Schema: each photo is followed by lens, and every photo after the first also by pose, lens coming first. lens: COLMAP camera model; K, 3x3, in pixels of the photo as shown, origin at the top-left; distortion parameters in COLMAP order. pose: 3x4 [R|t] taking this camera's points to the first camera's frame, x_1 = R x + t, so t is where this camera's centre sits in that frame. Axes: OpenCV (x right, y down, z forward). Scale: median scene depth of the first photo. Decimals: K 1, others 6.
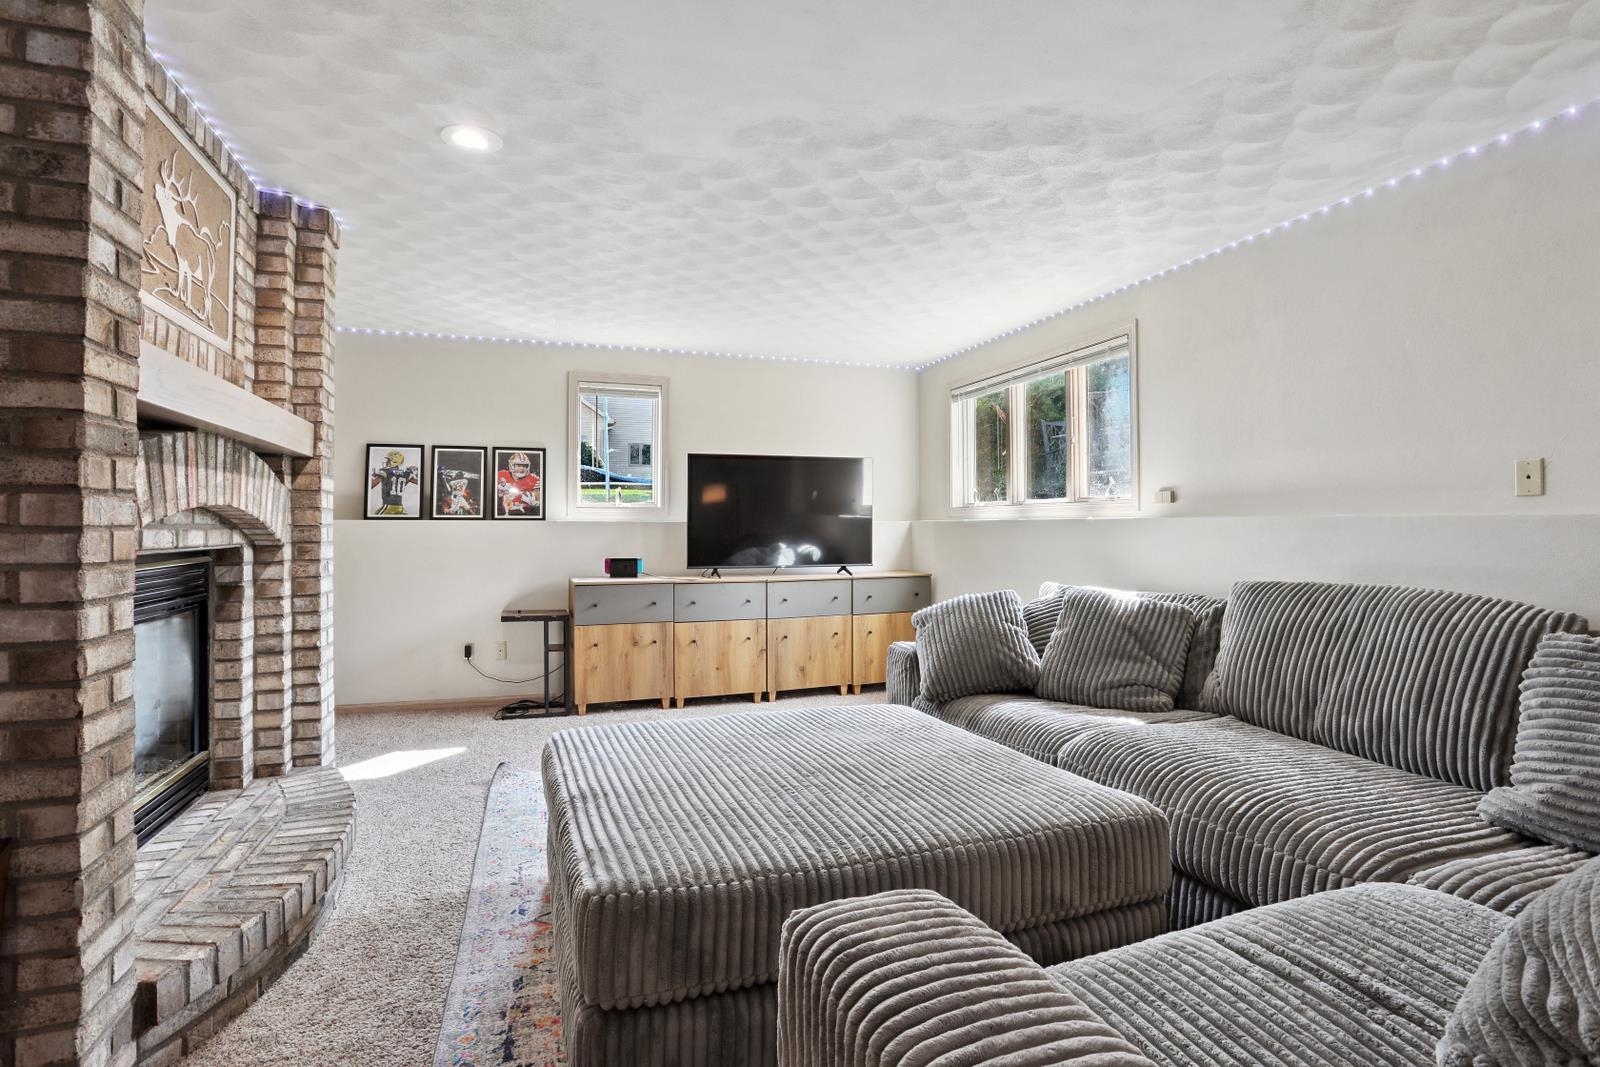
lens RADIAL K [[773.4, 0, 799.2], [0, 773.4, 529.6], [0, 0, 1]] dist [-0.000952, 0.000149]
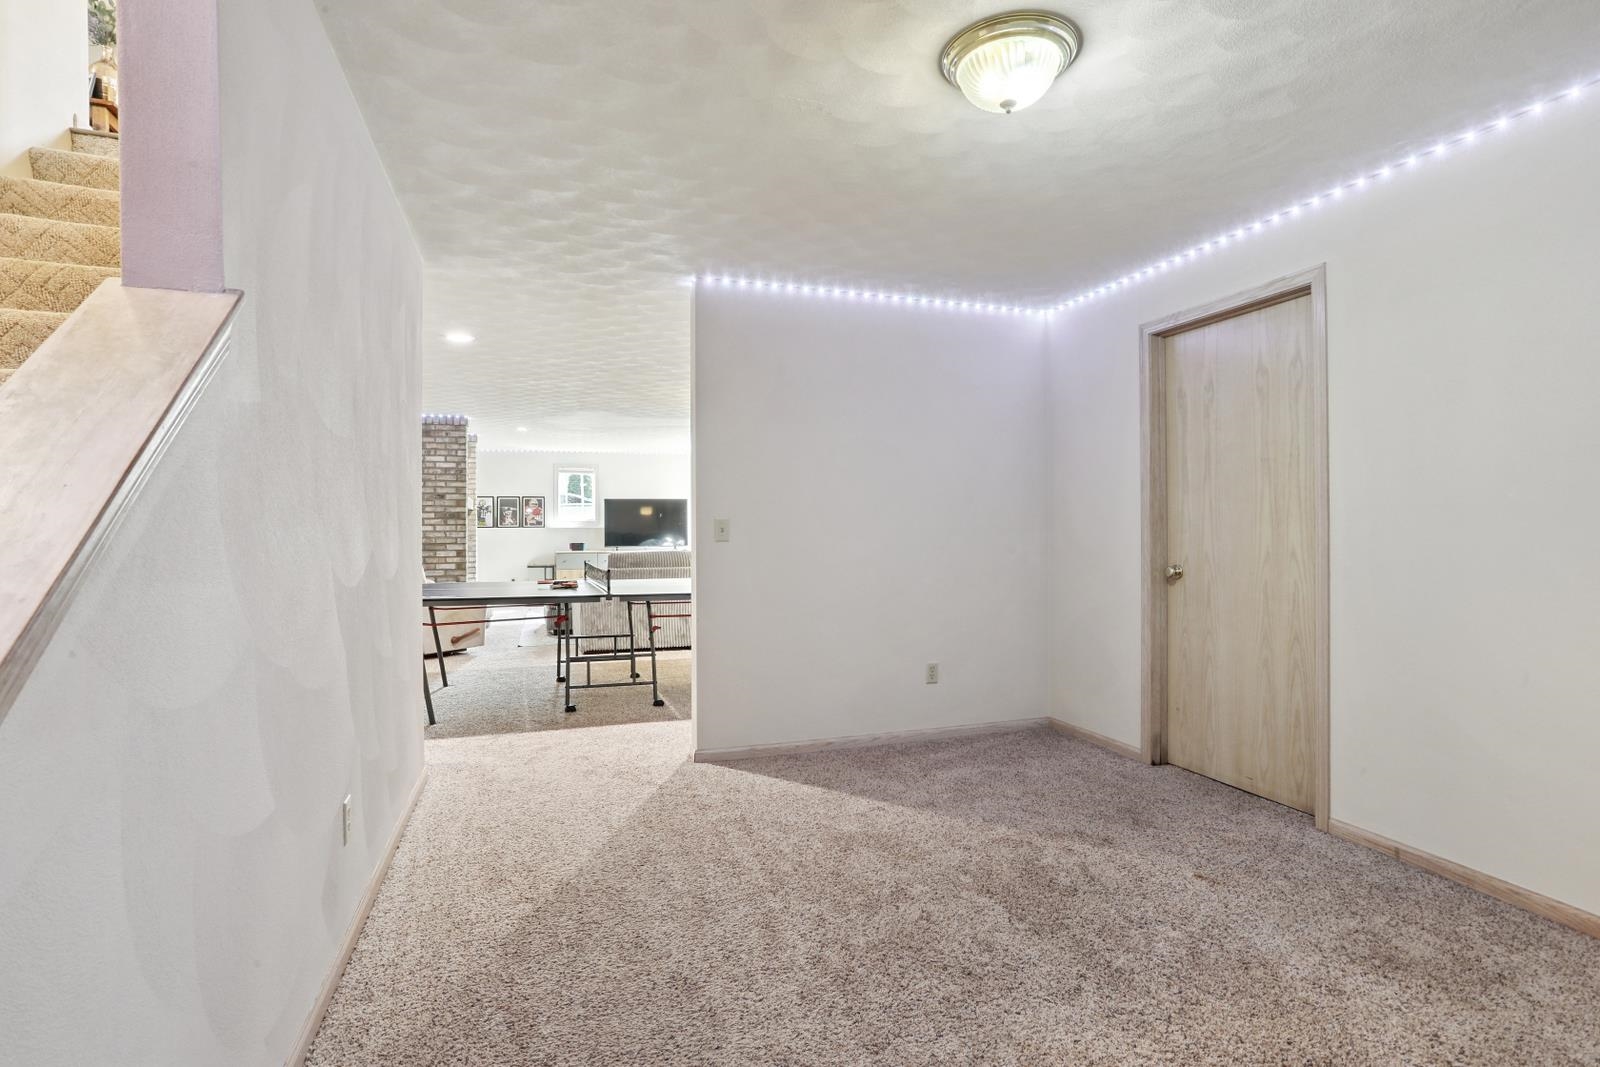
lens RADIAL K [[773.4, 0, 803.1], [0, 773.4, 534.2], [0, 0, 1]] dist [-0.000952, 0.000149]
pose [[0.999970, -0.007626, -0.000994, 0.485945], [0.007630, 0.999959, 0.004871, 0.003691], [0.000957, -0.004879, 0.999988, -1.428640]]
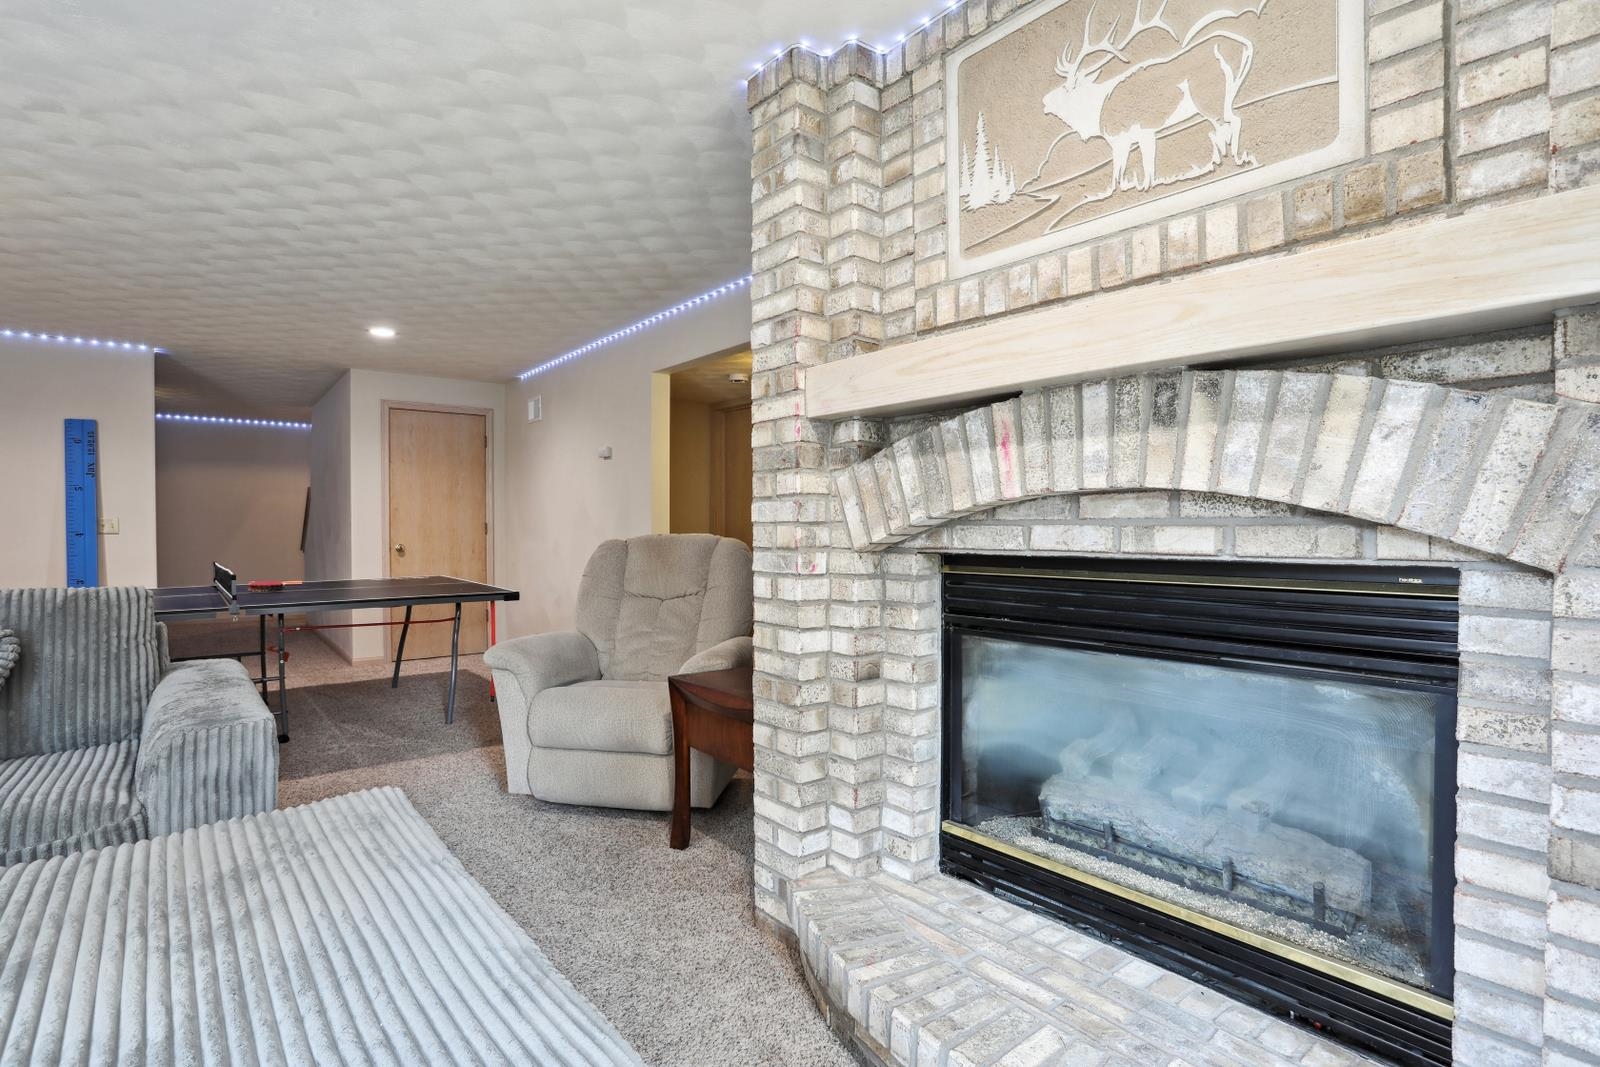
lens RADIAL K [[773.4, 0, 799.2], [0, 773.4, 530.5], [0, 0, 1]] dist [-0.000952, 0.000149]
pose [[-0.930694, -0.001277, -0.365795, -0.130121], [0.000734, 0.999985, -0.005358, 0.005931], [0.365797, -0.005256, -0.930680, 0.718735]]
